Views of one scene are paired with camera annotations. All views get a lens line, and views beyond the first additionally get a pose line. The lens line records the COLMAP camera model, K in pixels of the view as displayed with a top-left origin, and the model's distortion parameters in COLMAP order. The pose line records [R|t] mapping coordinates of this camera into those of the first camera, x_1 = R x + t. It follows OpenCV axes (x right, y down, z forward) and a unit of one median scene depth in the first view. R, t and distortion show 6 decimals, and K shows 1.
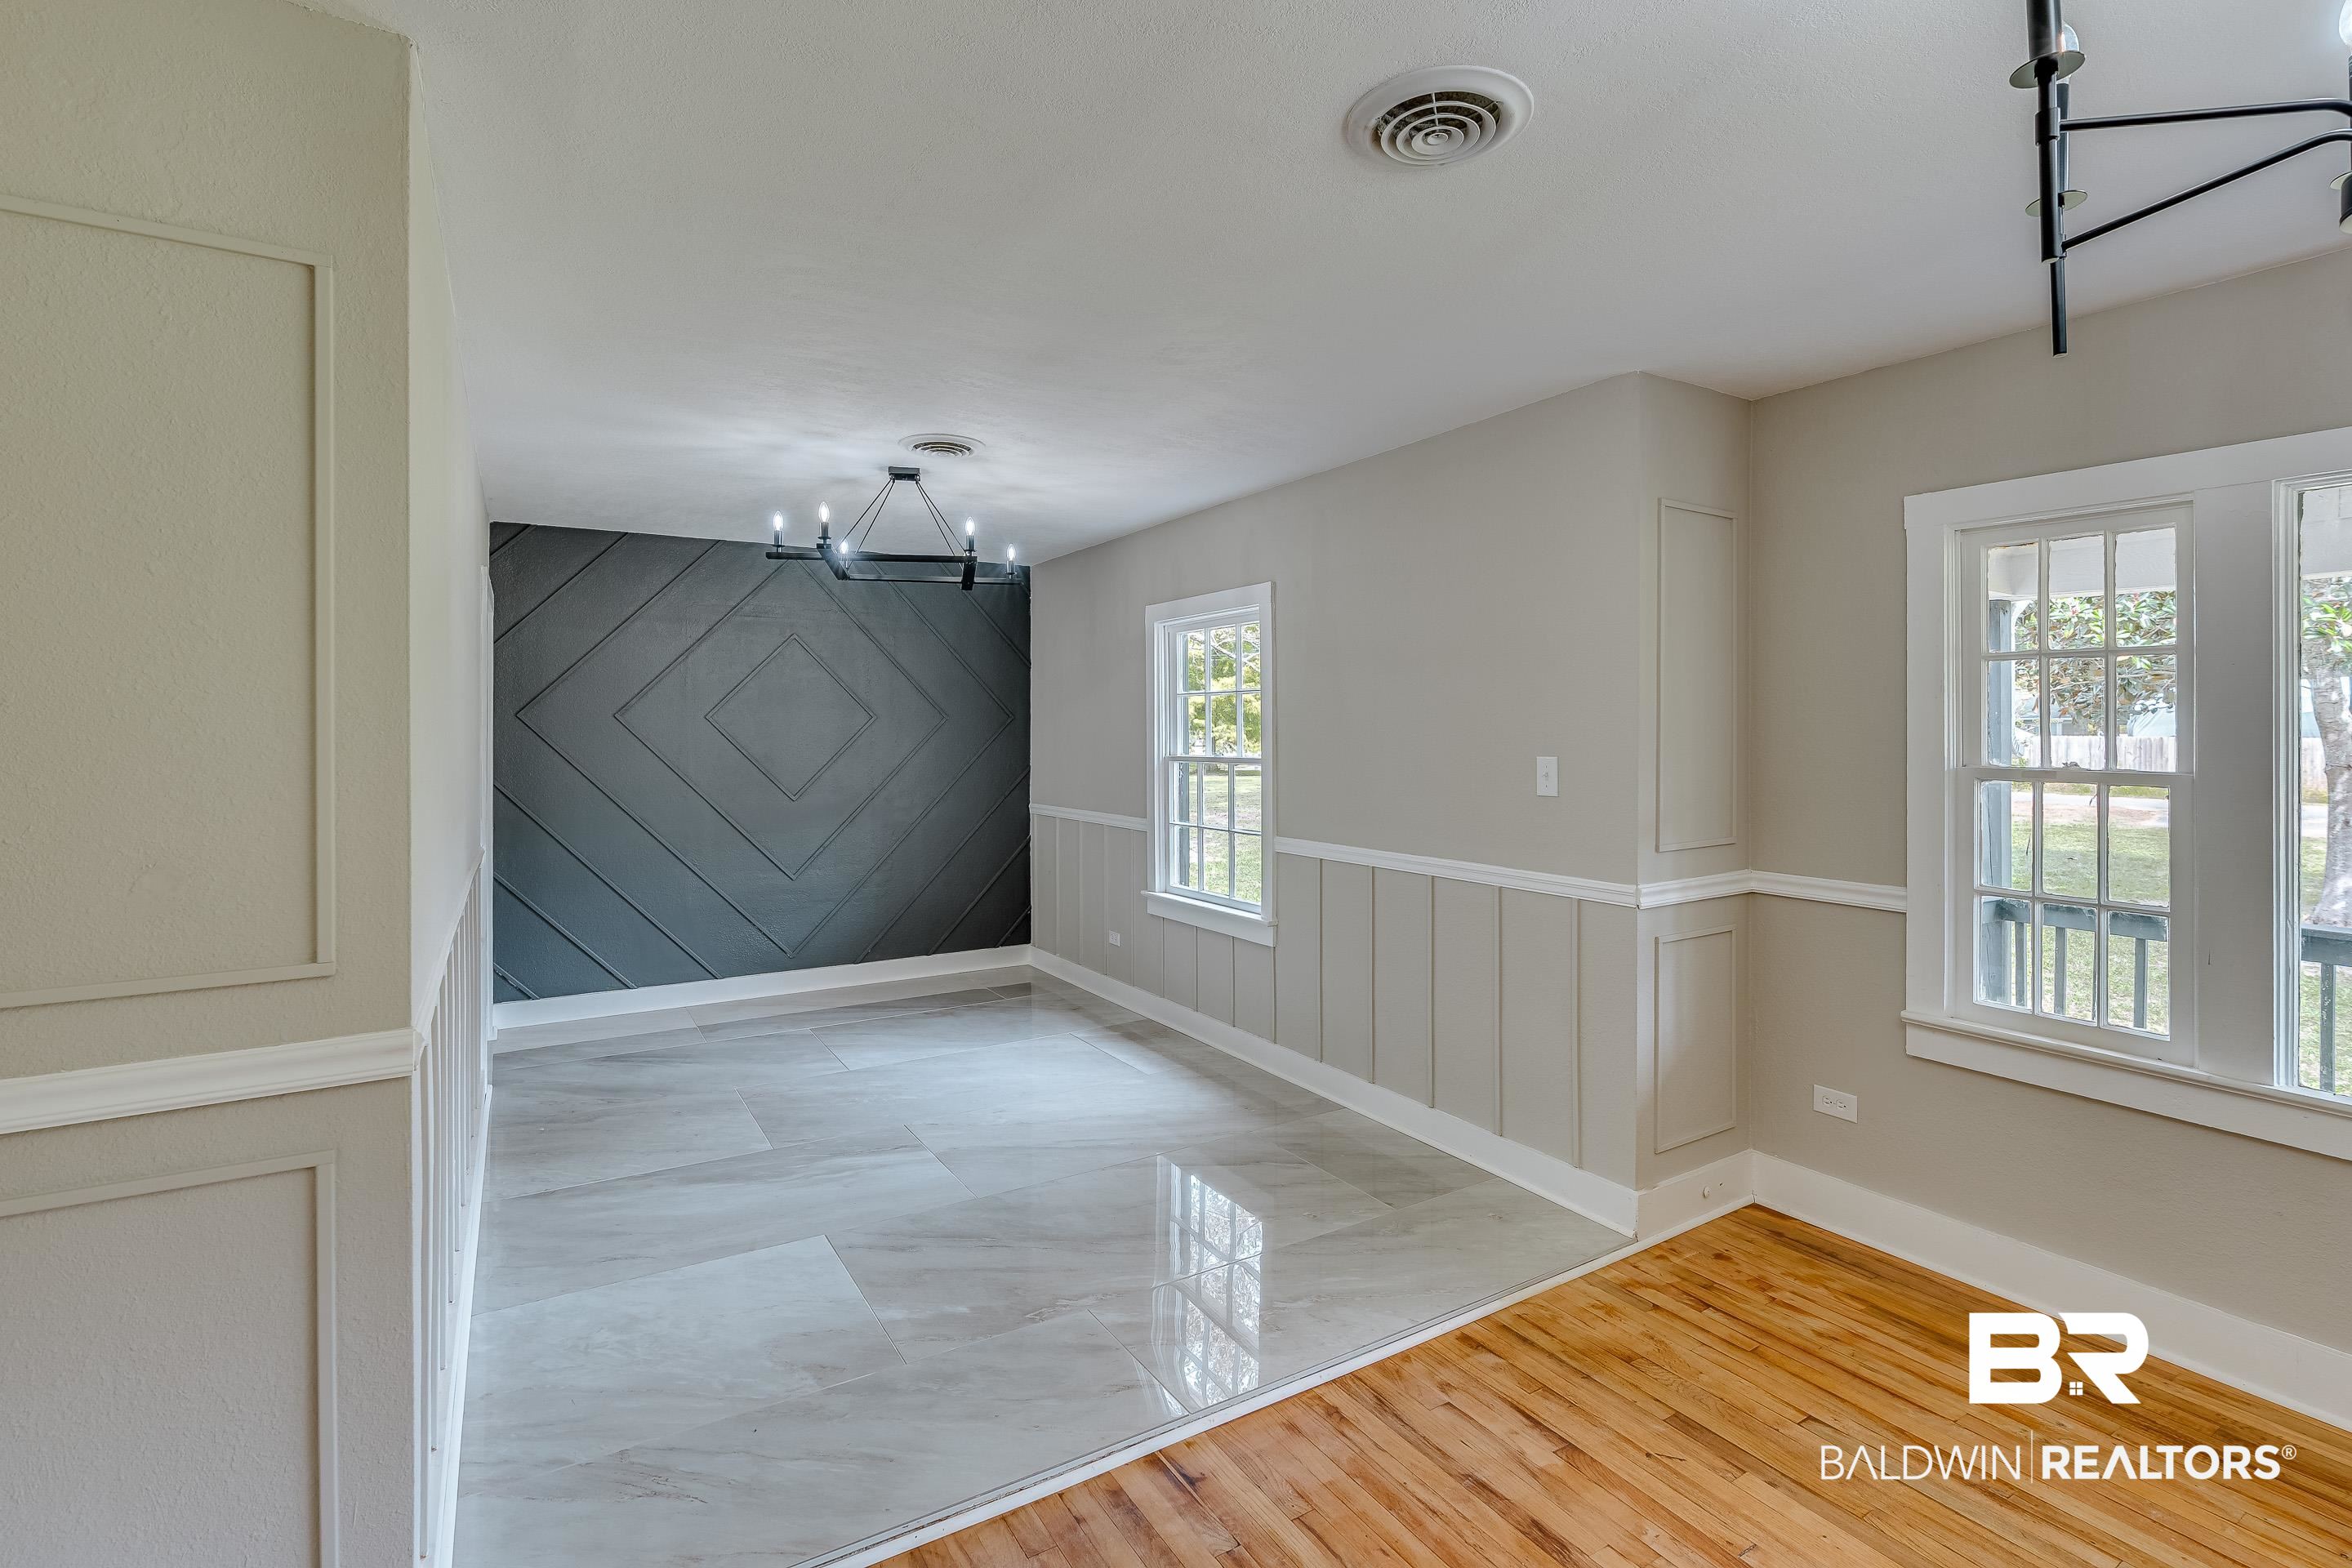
lens RADIAL K [[1073.6, 0, 1175.9], [0, 1073.6, 699.5], [0, 0, 1]] dist [-0.002828, -0.000466]
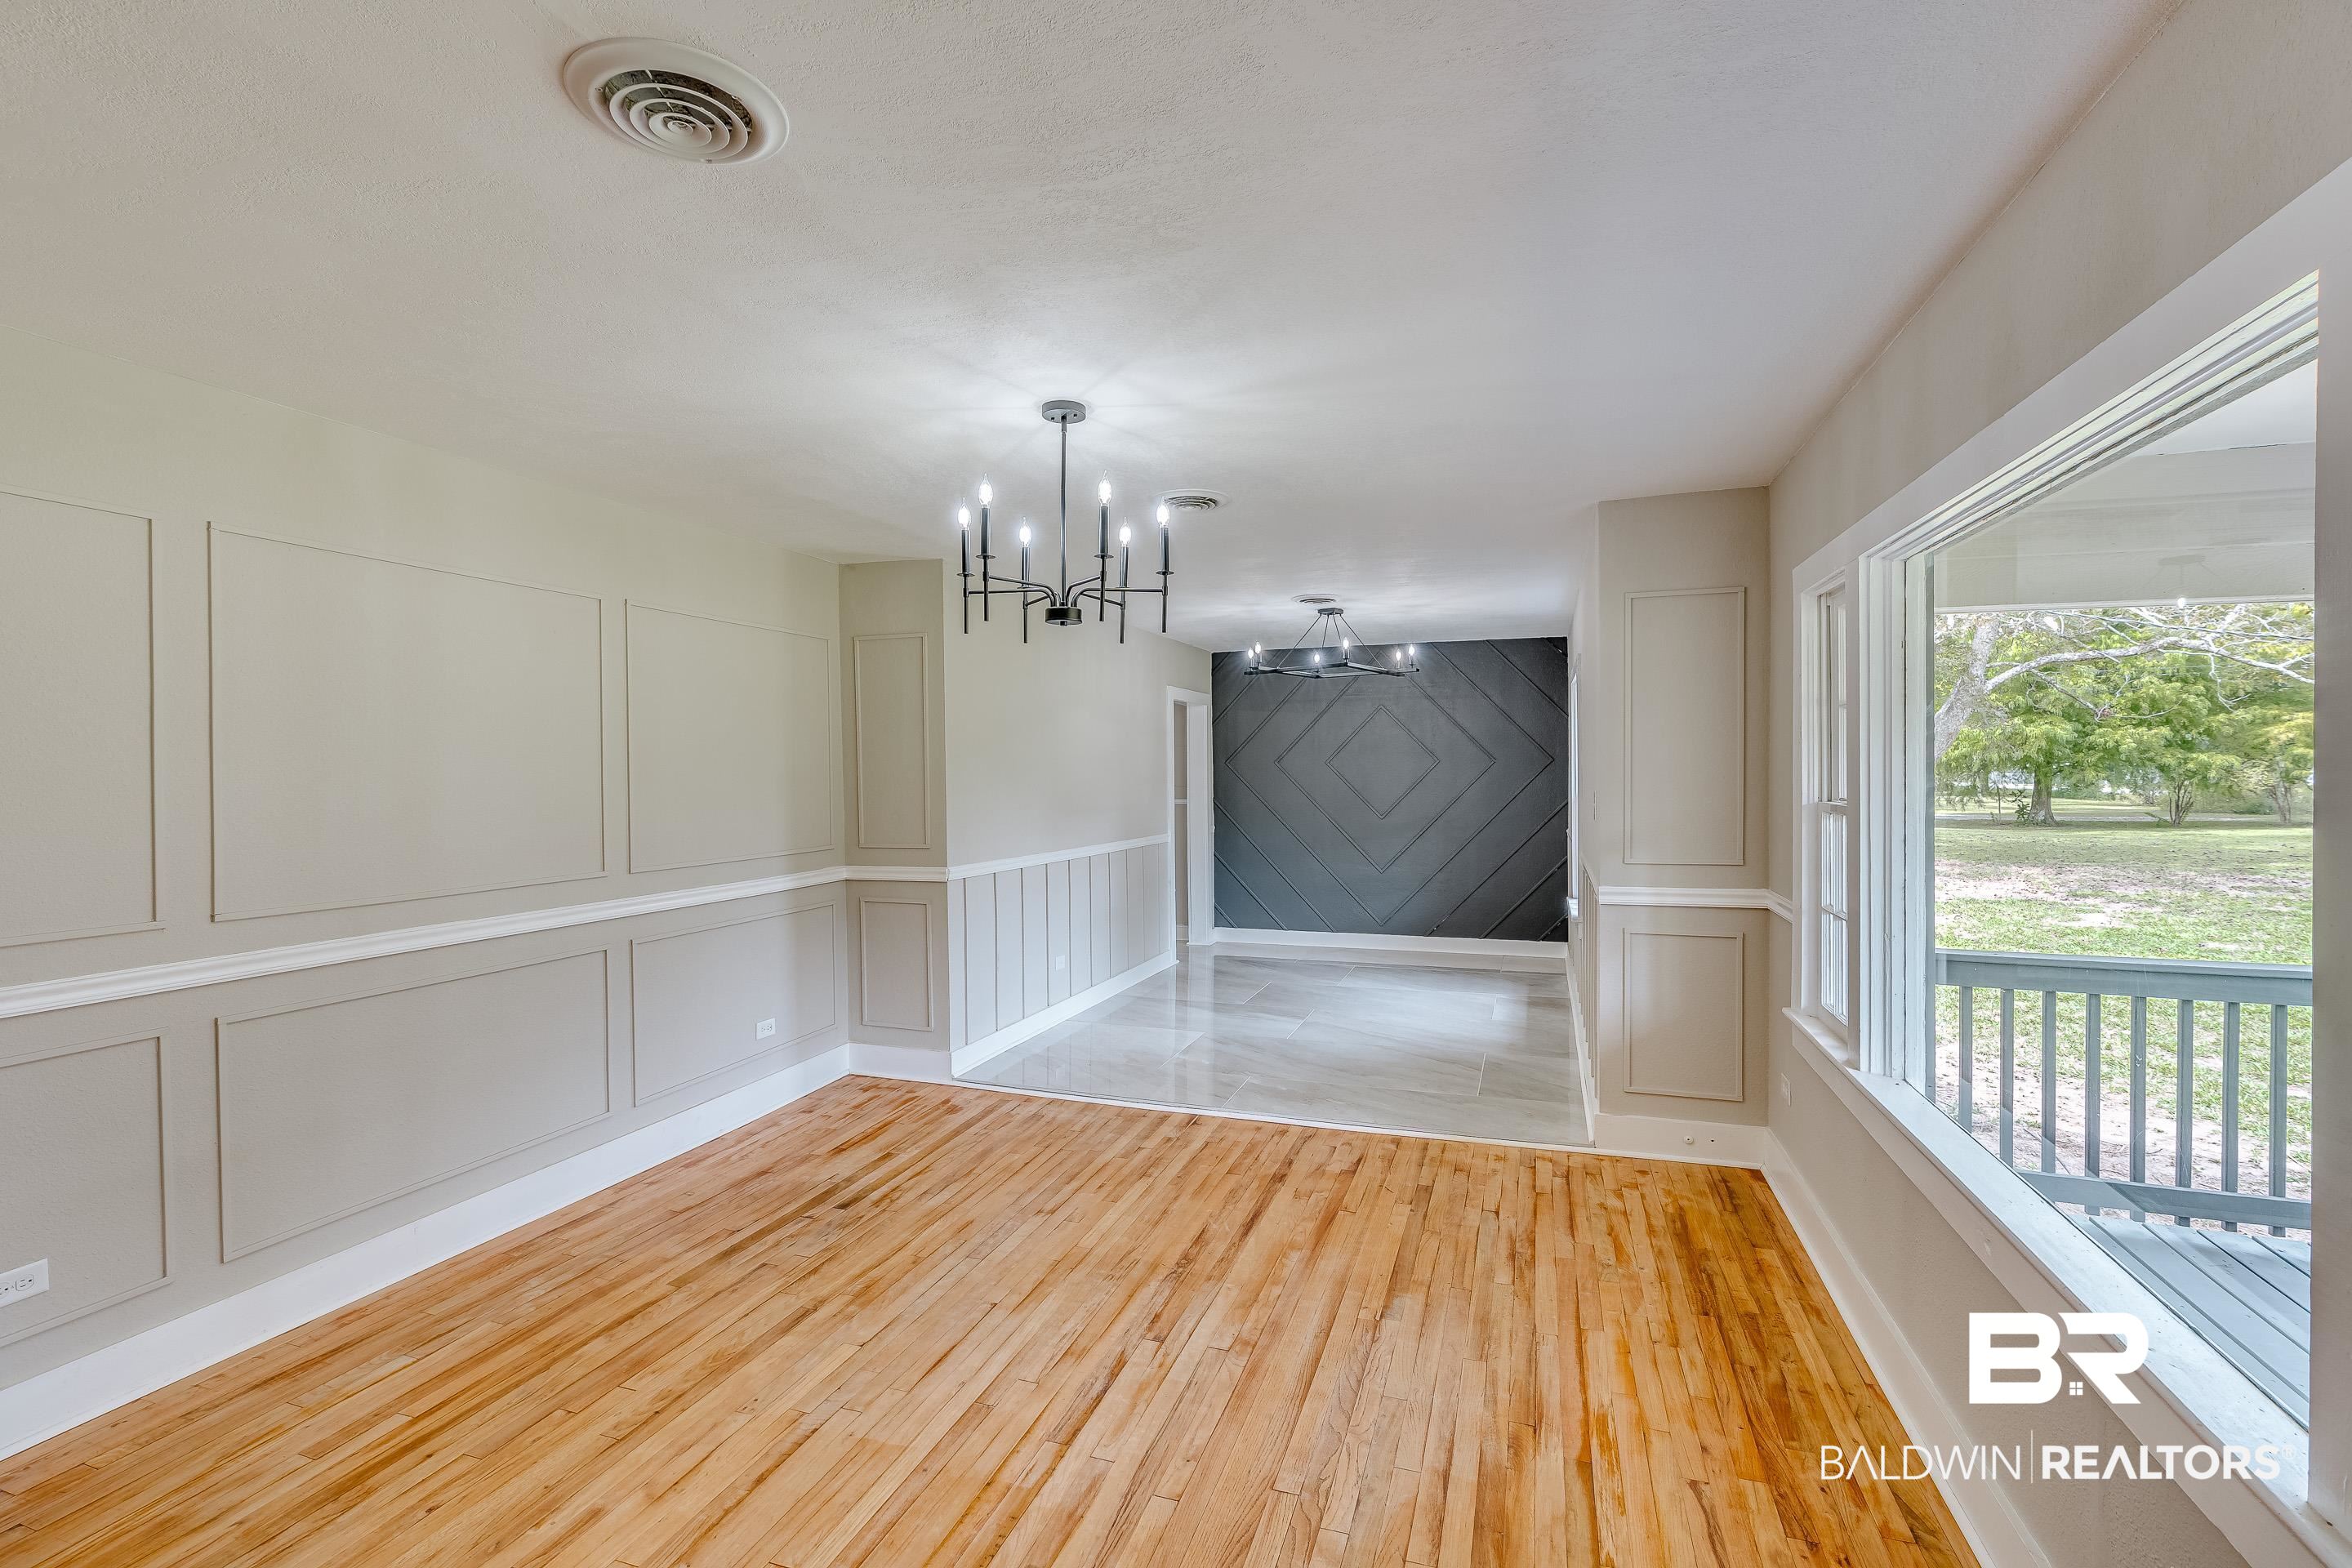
lens RADIAL K [[1056.2, 0, 1184.5], [0, 1056.2, 782.6], [0, 0, 1]] dist [0.000198, 0.000993]
pose [[0.636684, 0.003019, -0.771118, 0.828260], [0.029065, 0.999188, 0.027909, -0.005100], [0.770576, -0.040182, 0.636080, -0.167341]]
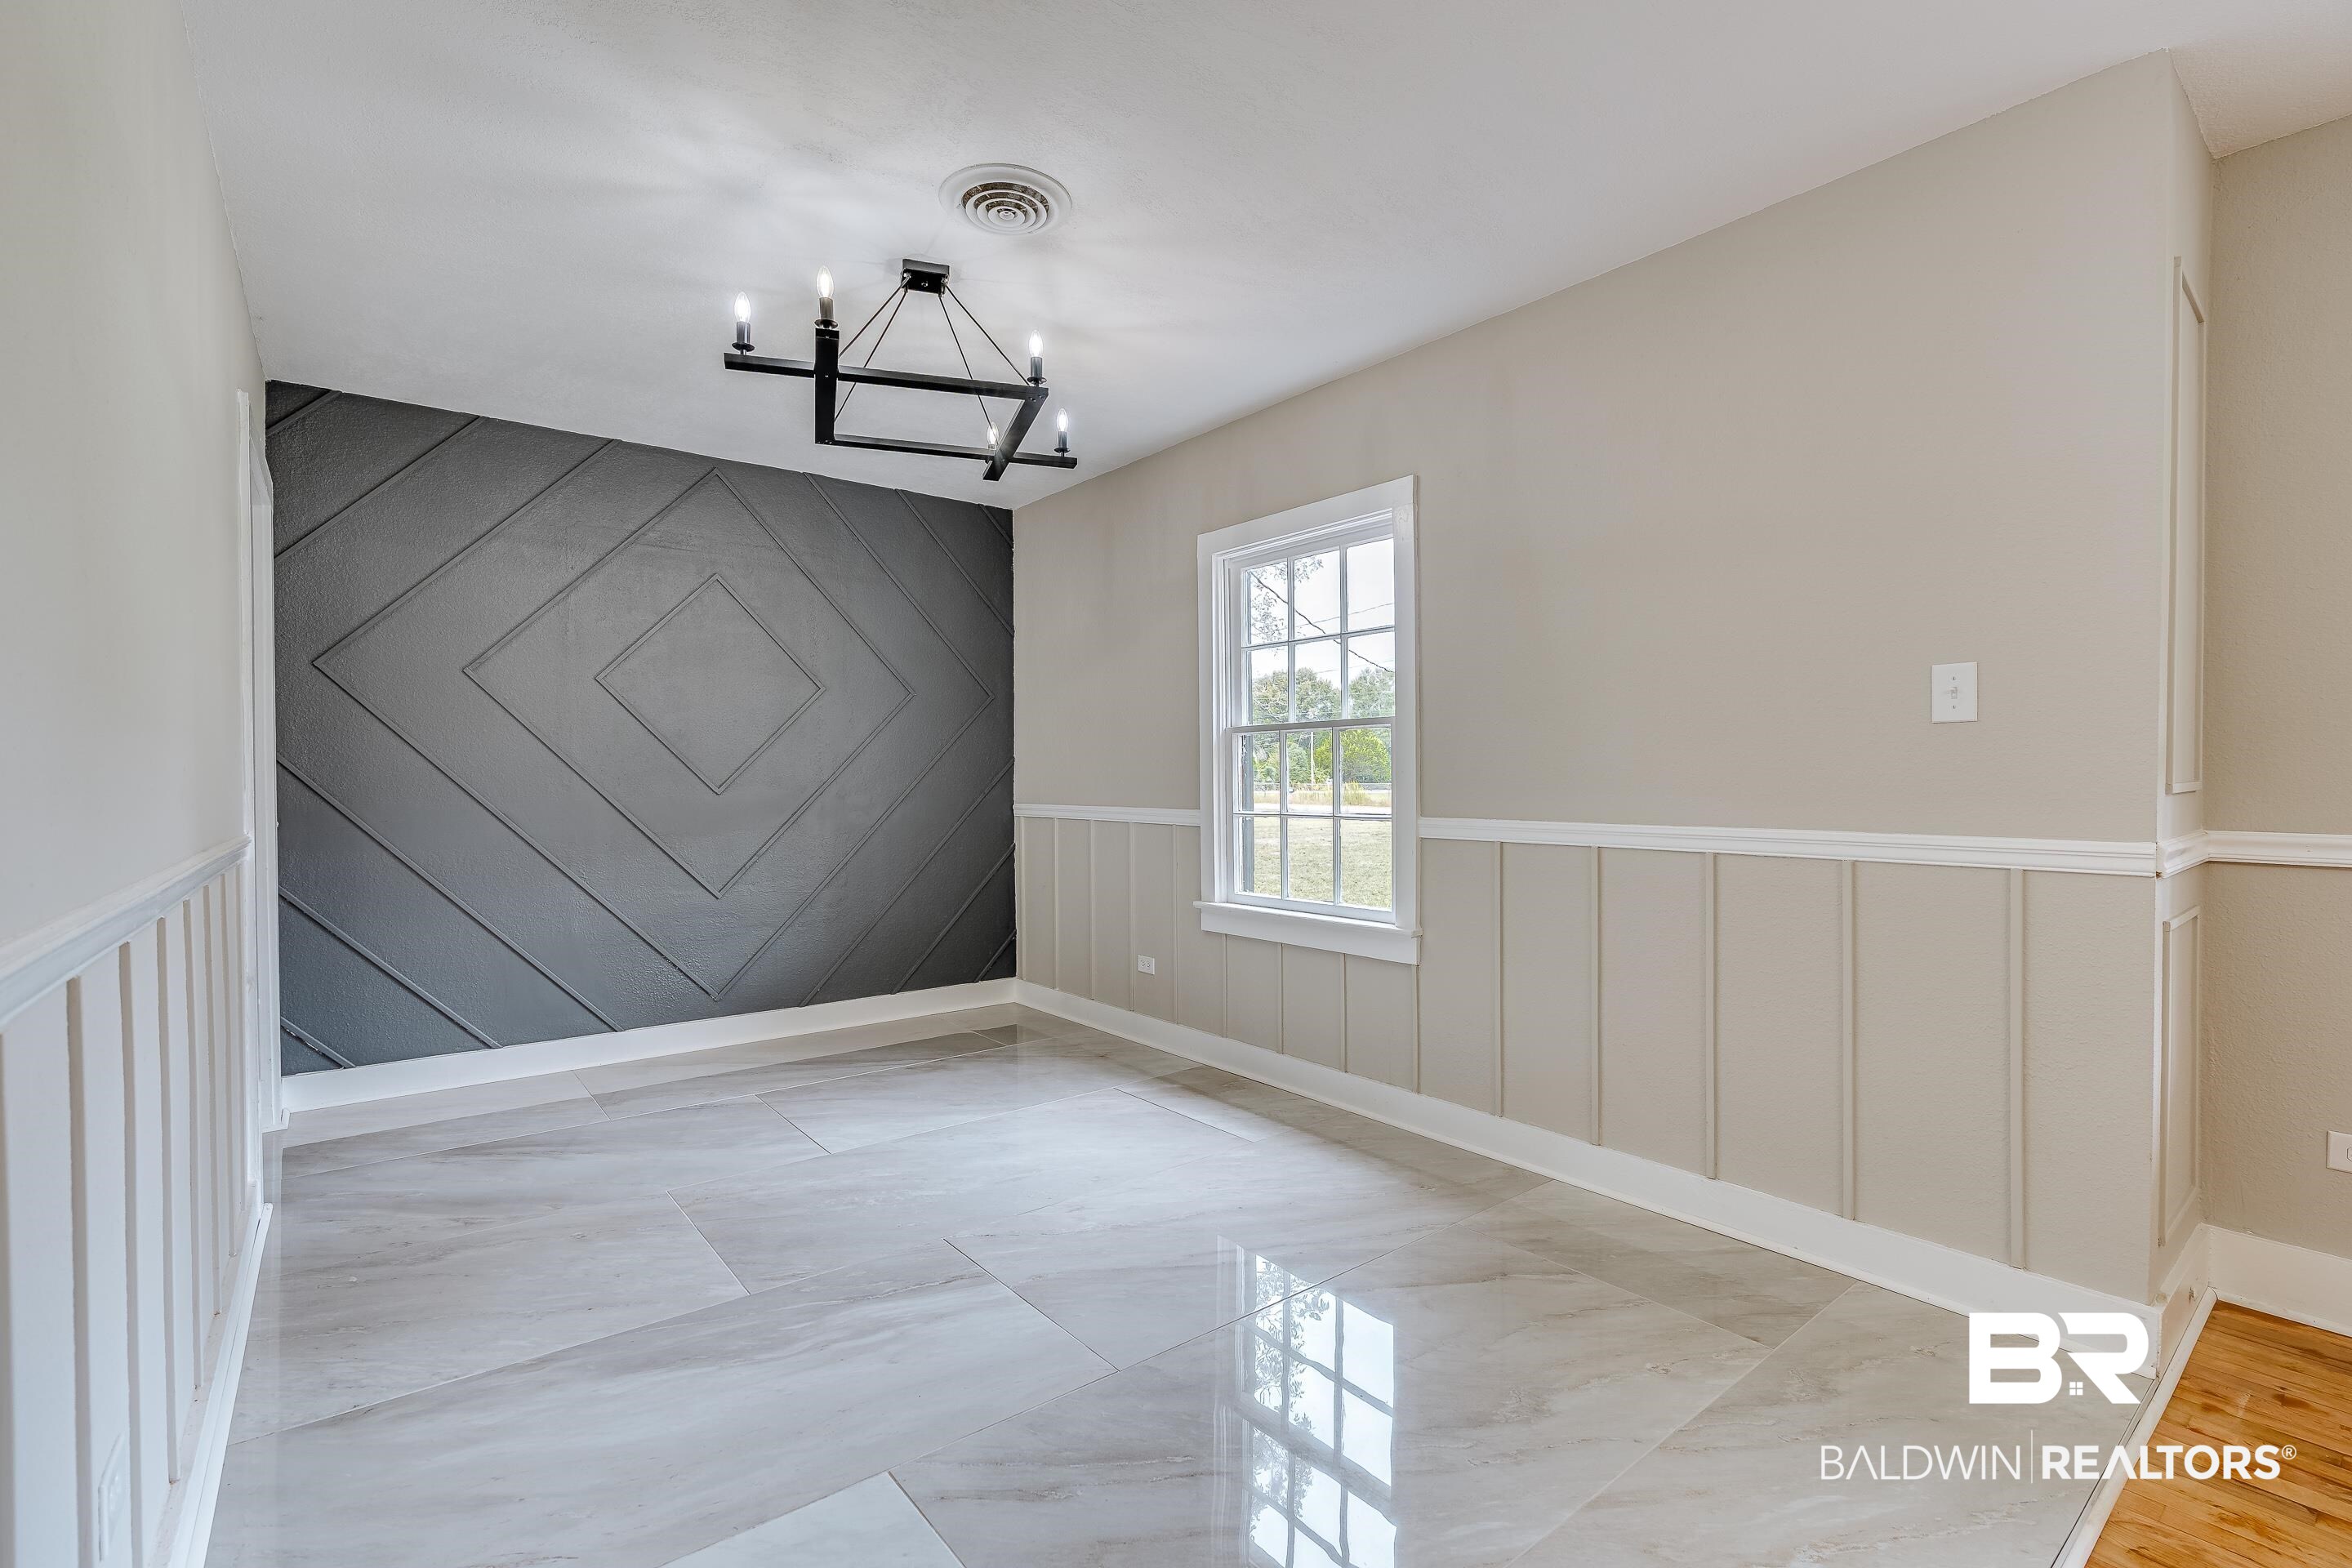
lens RADIAL K [[1049.1, 0, 1169.5], [0, 1049.1, 768.0], [0, 0, 1]] dist [-0.002371, 0.000794]
pose [[0.993070, -0.000696, 0.117520, -0.180590], [-0.001664, 0.999799, 0.019982, 0.086735], [-0.117510, -0.020039, 0.992869, 0.326415]]
